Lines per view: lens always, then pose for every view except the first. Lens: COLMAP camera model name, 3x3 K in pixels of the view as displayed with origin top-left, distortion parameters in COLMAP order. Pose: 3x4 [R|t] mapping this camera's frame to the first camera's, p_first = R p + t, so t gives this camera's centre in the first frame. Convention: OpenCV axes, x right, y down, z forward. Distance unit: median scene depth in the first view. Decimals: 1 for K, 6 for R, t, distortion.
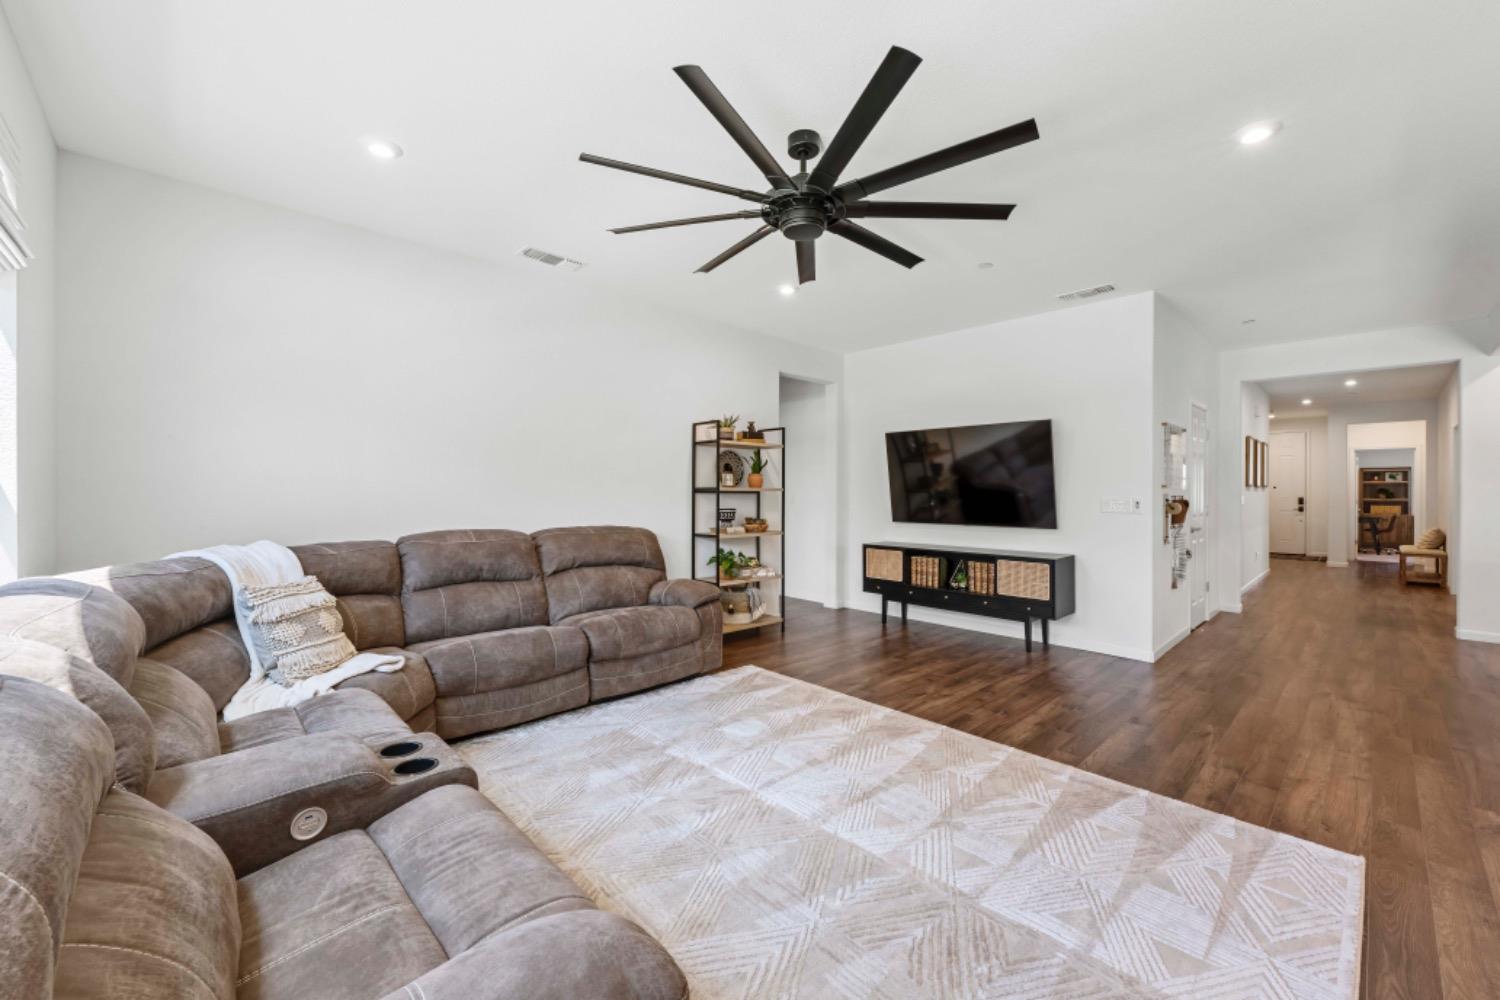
lens RADIAL K [[598.2, 0, 757.2], [0, 598.2, 488.7], [0, 0, 1]] dist [0.000203, 0.000159]
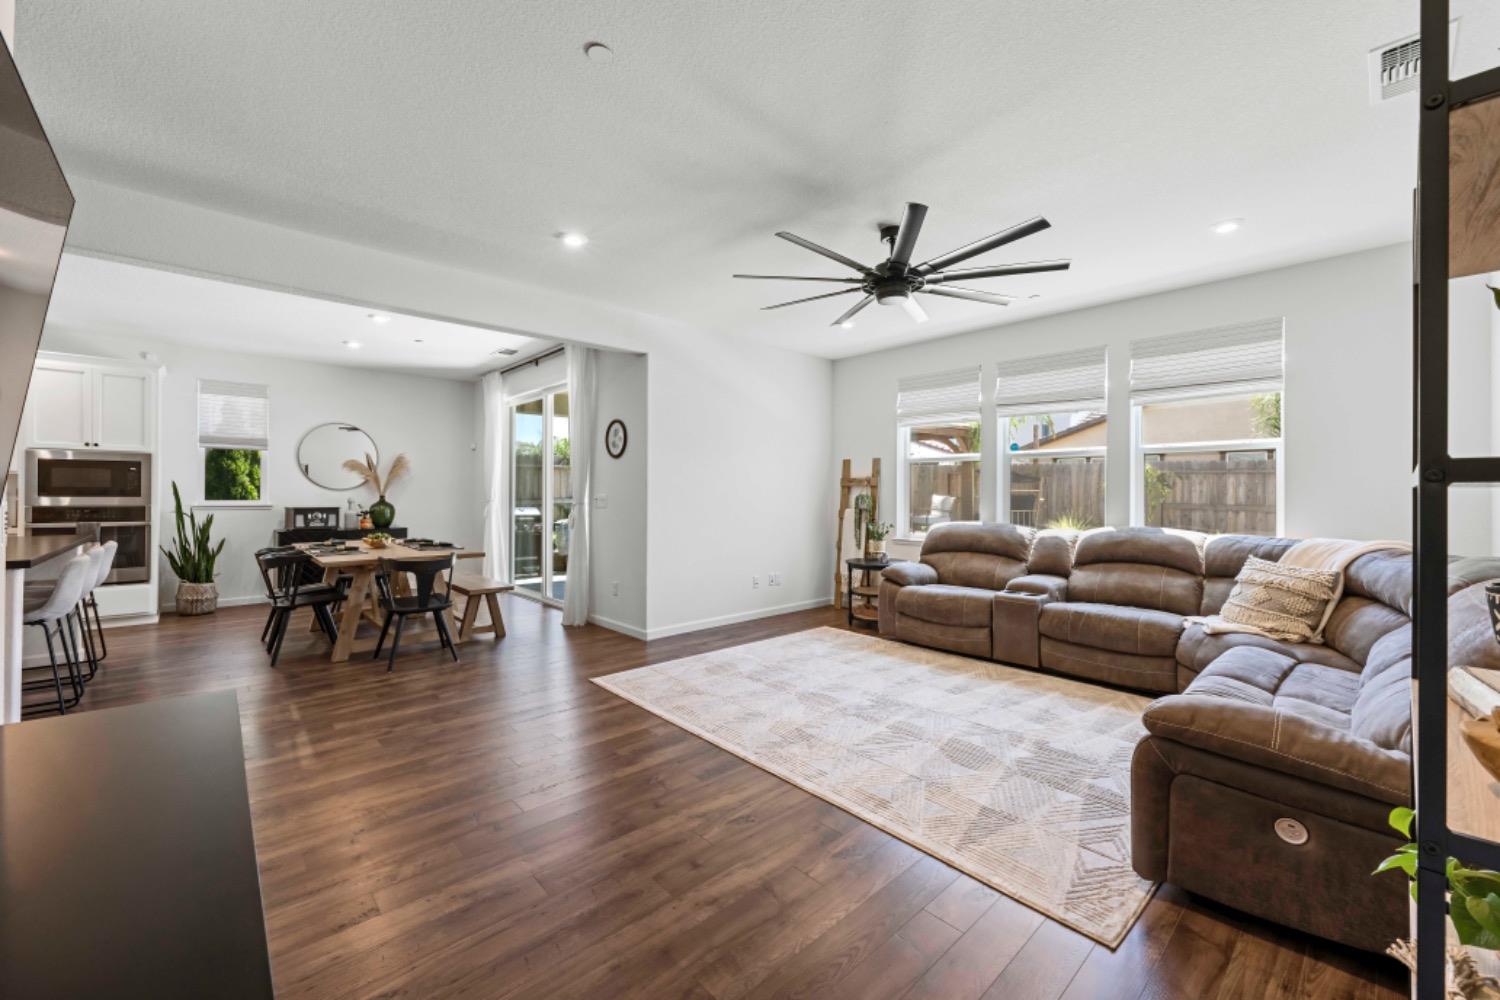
lens RADIAL K [[598.2, 0, 752.9], [0, 598.2, 492.4], [0, 0, 1]] dist [0.000203, 0.000159]
pose [[-0.999738, -0.007489, 0.021633, 0.163579], [-0.007666, 0.999938, -0.008104, 0.007408], [-0.021571, -0.008267, -0.999733, 1.066824]]
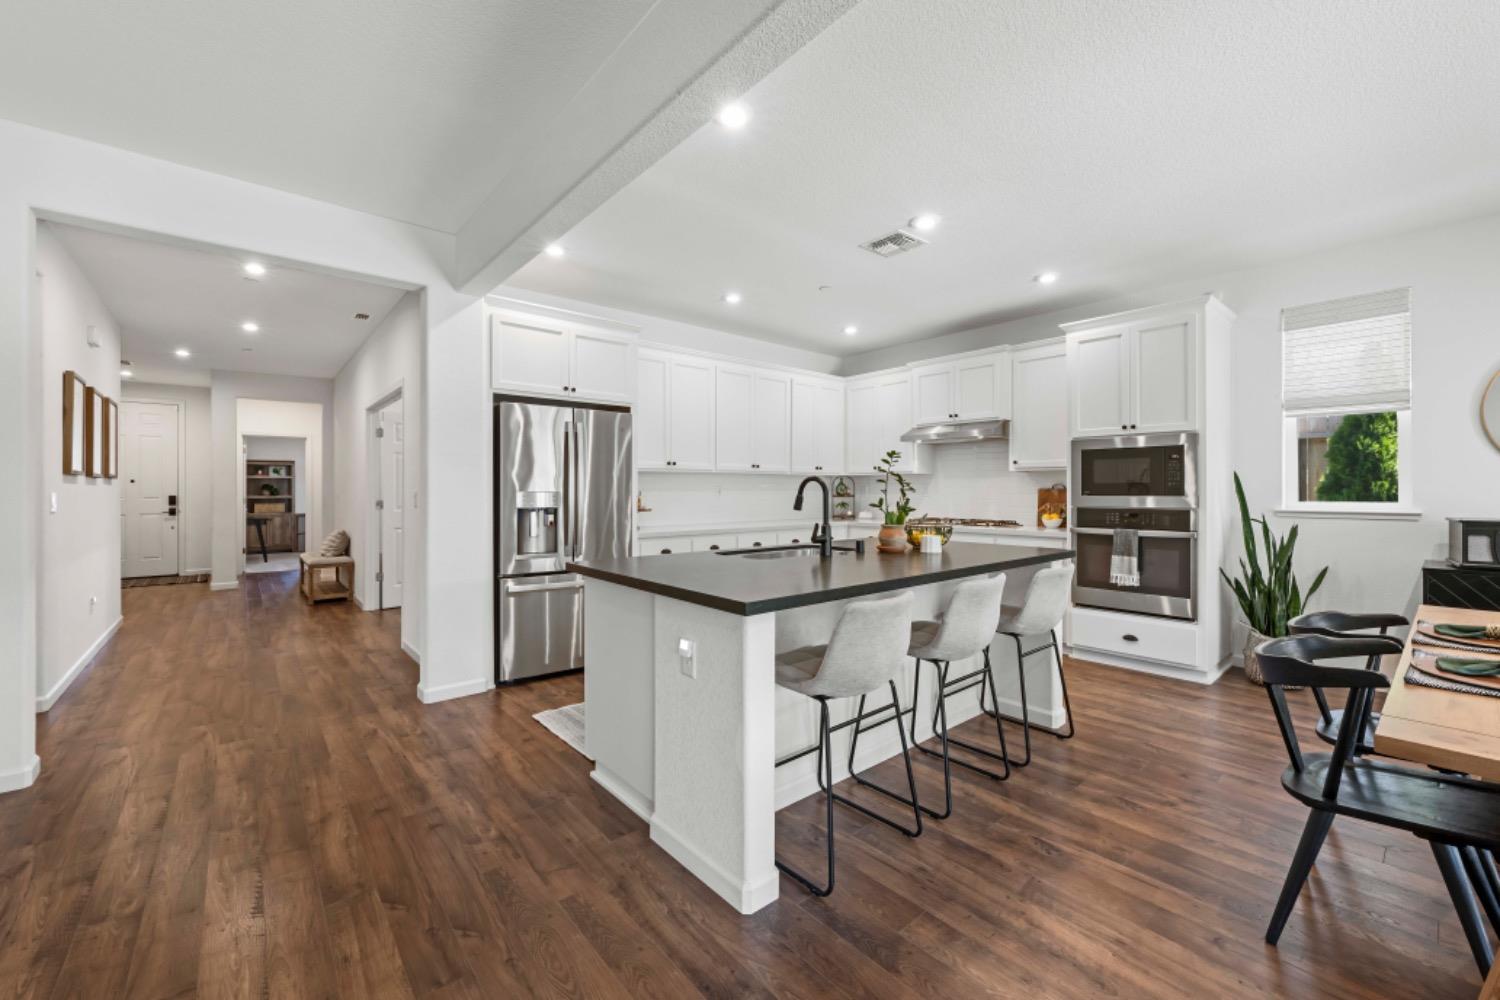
lens RADIAL K [[598.2, 0, 755.2], [0, 598.2, 490.4], [0, 0, 1]] dist [0.000203, 0.000159]
pose [[0.055488, -0.002251, 0.998457, 0.487564], [-0.004141, 0.999988, 0.002485, 0.008296], [-0.998451, -0.004273, 0.055478, 0.552247]]
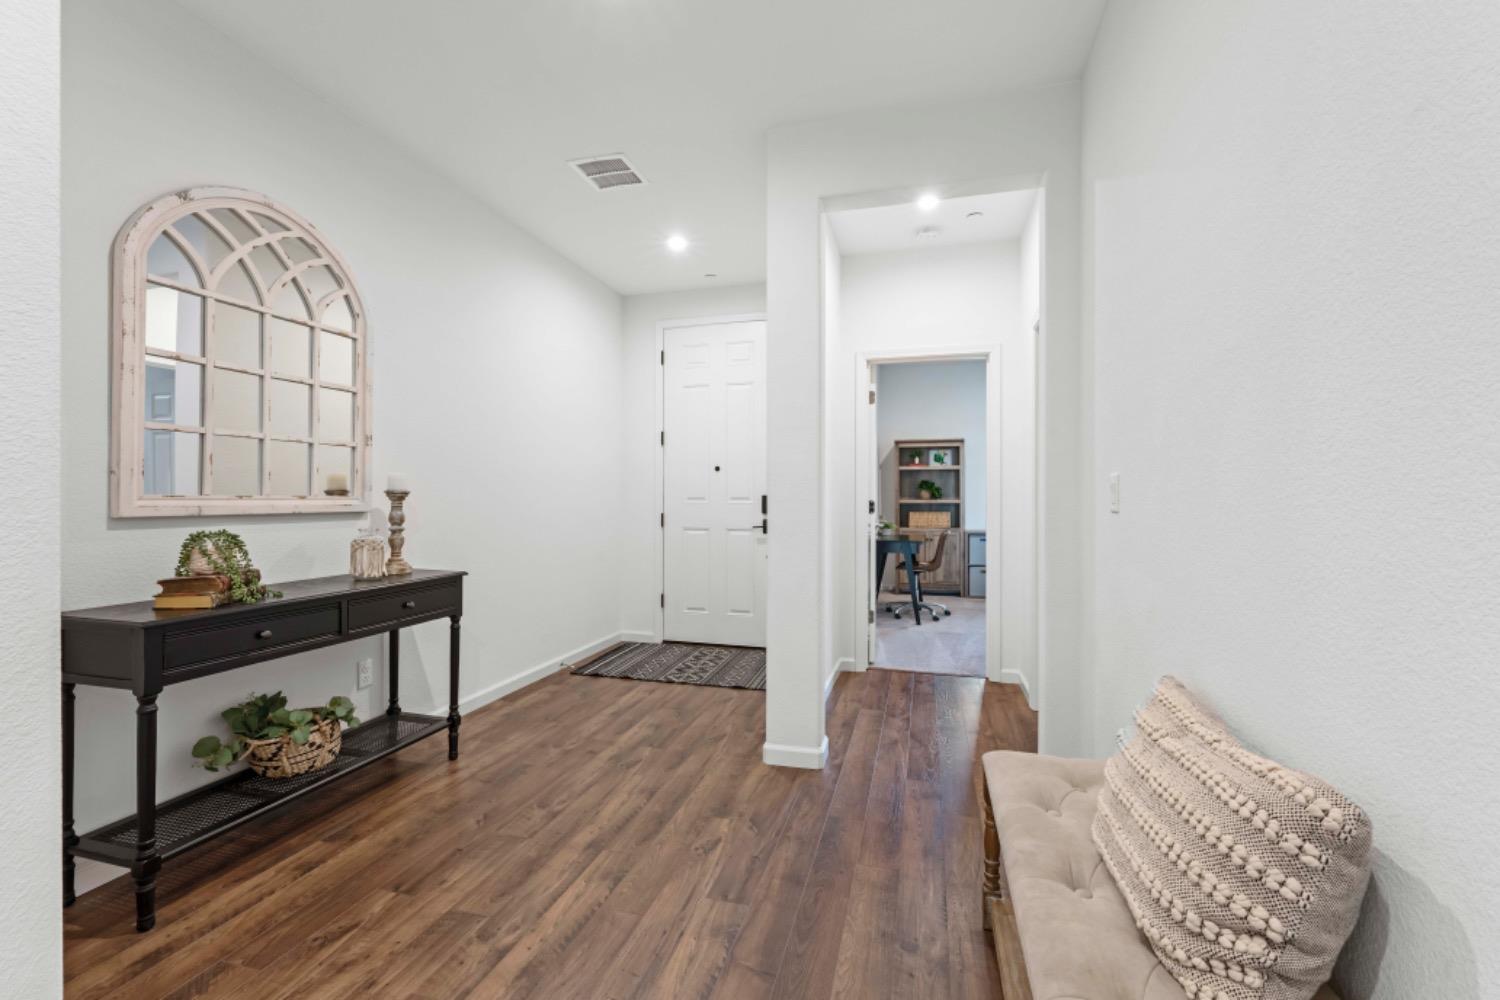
lens RADIAL K [[638.8, 0, 749.7], [0, 638.8, 503.6], [0, 0, 1]] dist [-0.001342, 0.000210]
pose [[0.860231, -0.002001, 0.509900, 1.470677], [-0.007621, 0.999830, 0.016781, 0.028902], [-0.509847, -0.018321, 0.860070, 1.399803]]
